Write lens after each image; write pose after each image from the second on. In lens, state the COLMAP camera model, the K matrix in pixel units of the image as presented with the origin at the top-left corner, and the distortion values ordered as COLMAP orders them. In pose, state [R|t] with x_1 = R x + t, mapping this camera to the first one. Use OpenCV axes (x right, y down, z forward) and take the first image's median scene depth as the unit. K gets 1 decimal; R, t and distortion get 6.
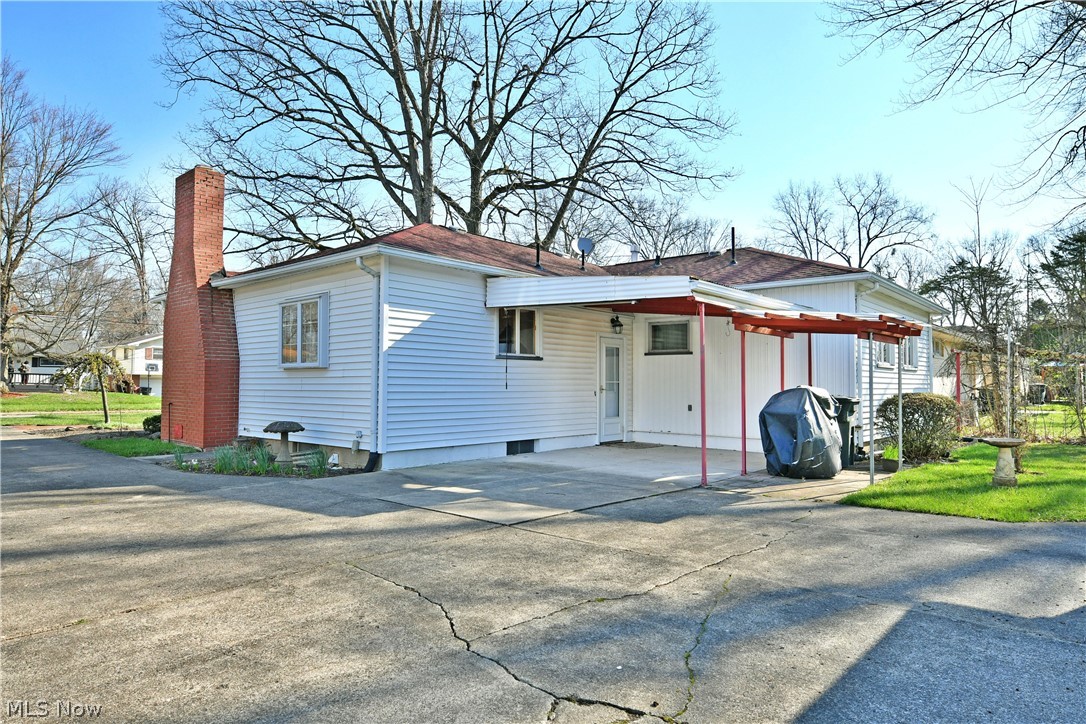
lens RADIAL K [[655.3, 0, 543.0], [0, 655.3, 362.0], [0, 0, 1]] dist [0.000295, -0.000005]
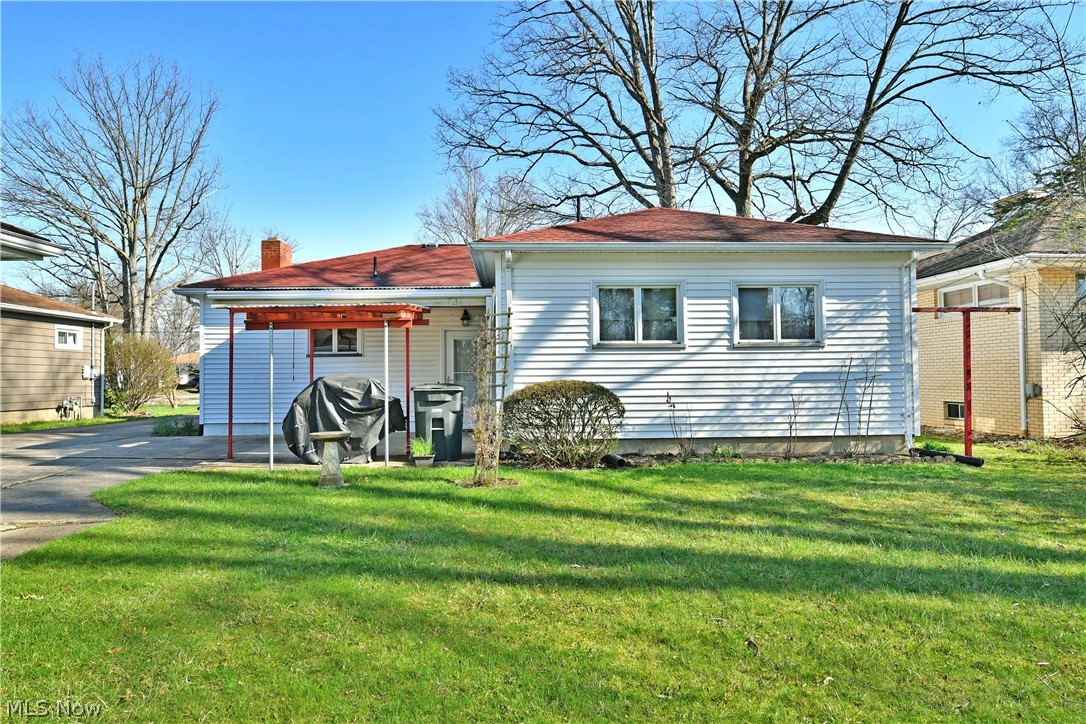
lens RADIAL K [[647.7, 0, 543.0], [0, 647.7, 362.0], [0, 0, 1]] dist [-0.001624, -0.000391]
pose [[0.684357, -0.029729, -0.728541, 0.419939], [0.038700, 0.999241, -0.004422, 0.010007], [0.728119, -0.025169, 0.684988, 0.169003]]
